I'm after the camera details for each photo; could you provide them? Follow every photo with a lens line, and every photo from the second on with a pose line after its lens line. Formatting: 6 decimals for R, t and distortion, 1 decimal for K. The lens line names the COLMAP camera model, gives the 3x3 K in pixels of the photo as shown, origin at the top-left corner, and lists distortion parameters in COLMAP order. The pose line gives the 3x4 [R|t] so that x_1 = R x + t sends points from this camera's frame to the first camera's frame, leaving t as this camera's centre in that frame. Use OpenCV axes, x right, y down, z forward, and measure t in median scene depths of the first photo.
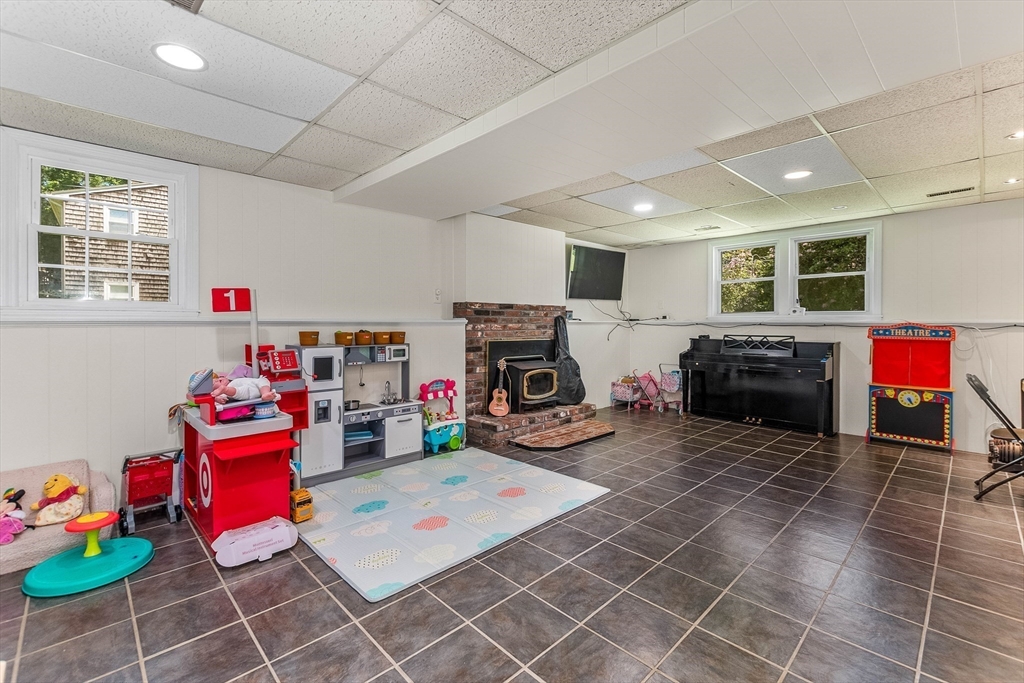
lens RADIAL K [[443.7, 0, 516.6], [0, 443.7, 322.6], [0, 0, 1]] dist [-0.000306, -0.000531]
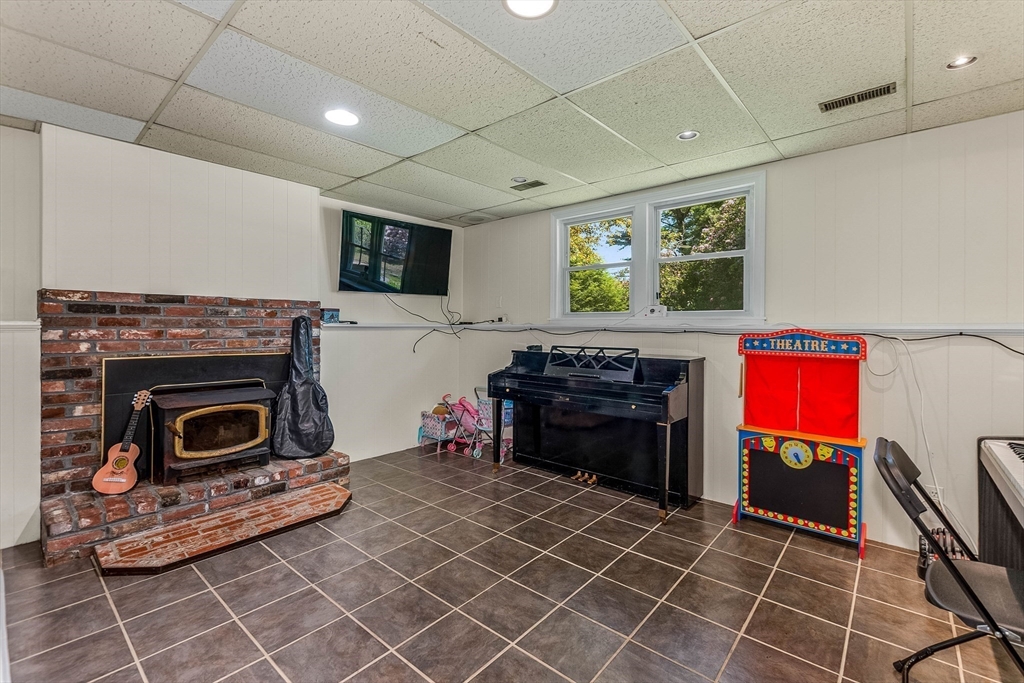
lens RADIAL K [[445.1, 0, 512.0], [0, 445.1, 326.7], [0, 0, 1]] dist [-0.000219, 0.000054]
pose [[0.996233, 0.002543, 0.086680, 0.408730], [-0.002548, 0.999997, -0.000052, -0.001045], [-0.086680, -0.000169, 0.996236, 0.393710]]
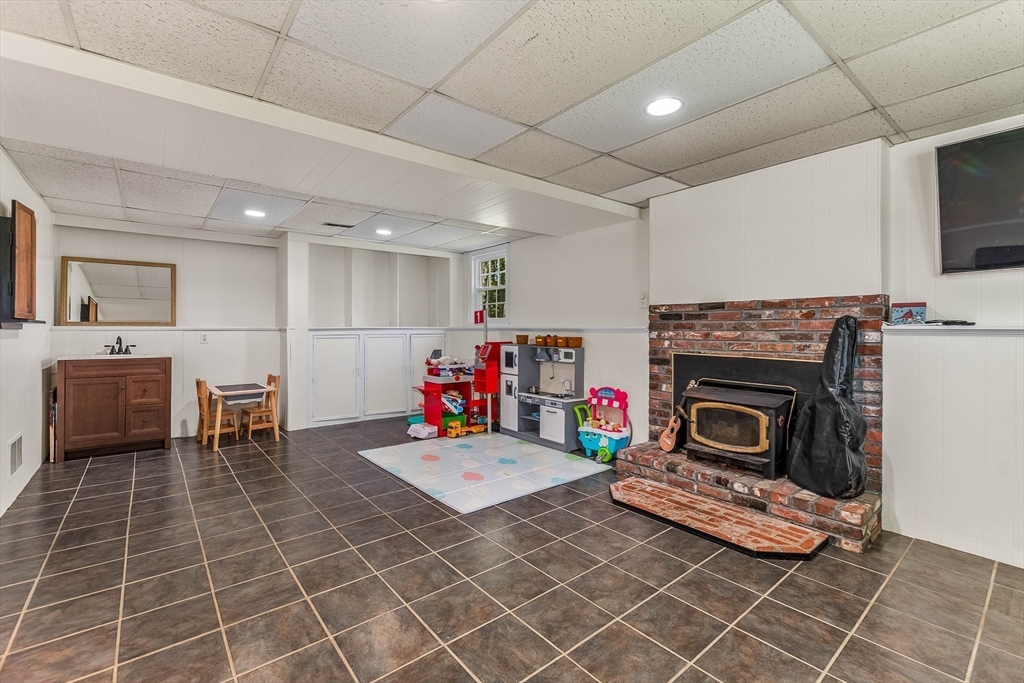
lens RADIAL K [[445.1, 0, 512.0], [0, 445.1, 326.7], [0, 0, 1]] dist [-0.000219, 0.000054]
pose [[-0.085115, -0.007585, -0.996342, 0.748837], [-0.003939, 0.999966, -0.007277, 0.002133], [0.996363, 0.003305, -0.085142, 0.792139]]
